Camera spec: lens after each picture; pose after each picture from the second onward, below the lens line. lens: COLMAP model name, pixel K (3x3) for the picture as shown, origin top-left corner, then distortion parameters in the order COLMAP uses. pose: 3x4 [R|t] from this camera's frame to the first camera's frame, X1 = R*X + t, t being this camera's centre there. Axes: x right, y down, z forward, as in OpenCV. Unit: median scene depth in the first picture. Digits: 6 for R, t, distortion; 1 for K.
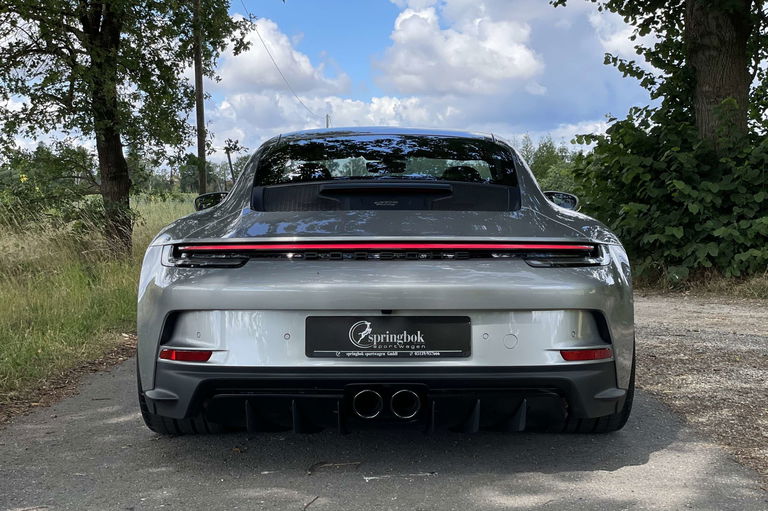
lens RADIAL K [[1160.1, 0, 384.0], [0, 1160.1, 255.5], [0, 0, 1]] dist [0.170786, 0.112921]
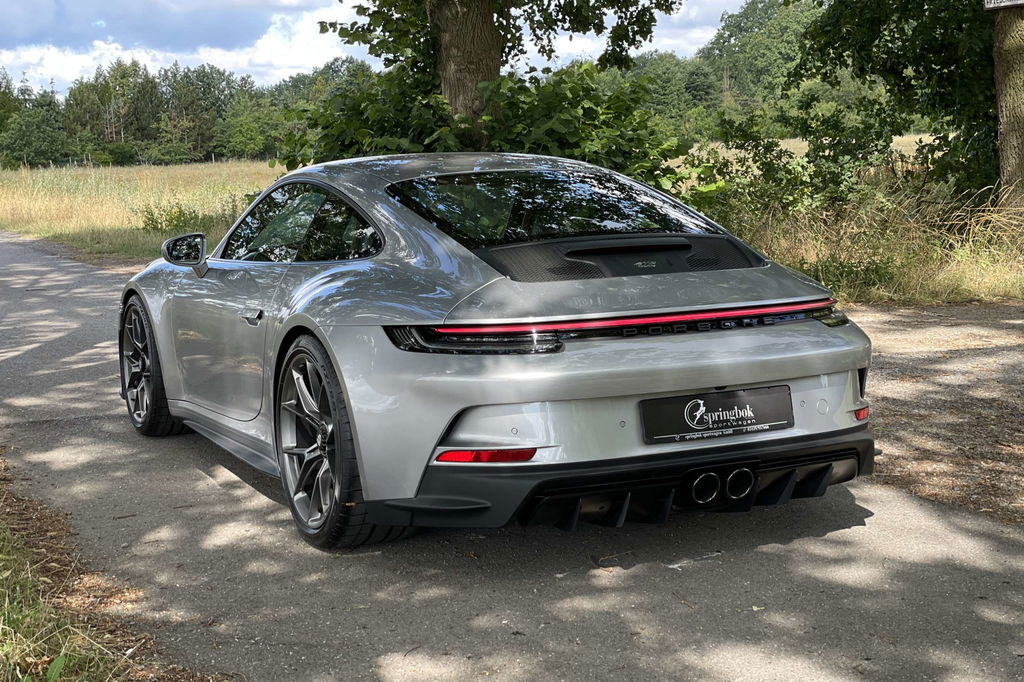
lens RADIAL K [[1546.7, 0, 512.0], [0, 1546.7, 341.0], [0, 0, 1]] dist [0.170786, 0.112921]
pose [[0.898007, -0.074098, 0.433697, -0.680585], [0.048260, 0.996358, 0.070303, -0.083659], [-0.437327, -0.042202, 0.898312, -0.040050]]
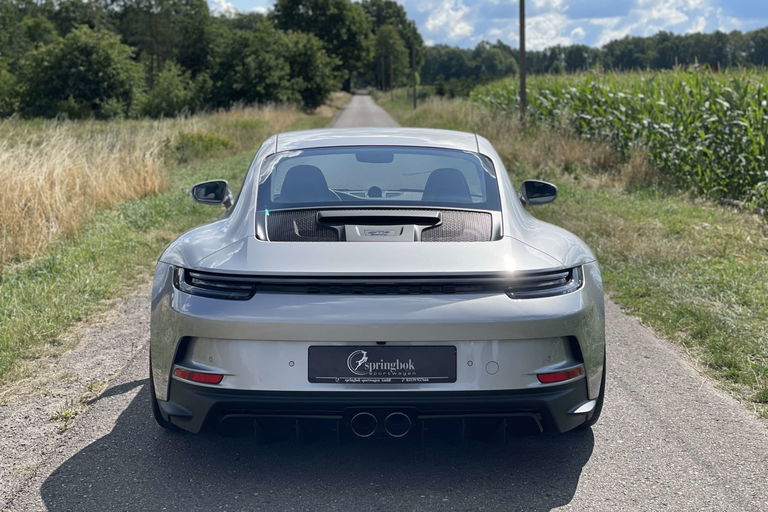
lens RADIAL K [[1160.1, 0, 384.0], [0, 1160.1, 256.0], [0, 0, 1]] dist [0.170786, 0.112921]
pose [[0.999910, 0.002064, 0.013232, -0.009897], [-0.003048, 0.997194, 0.074793, -0.116822], [-0.013041, -0.074827, 0.997111, -0.101365]]
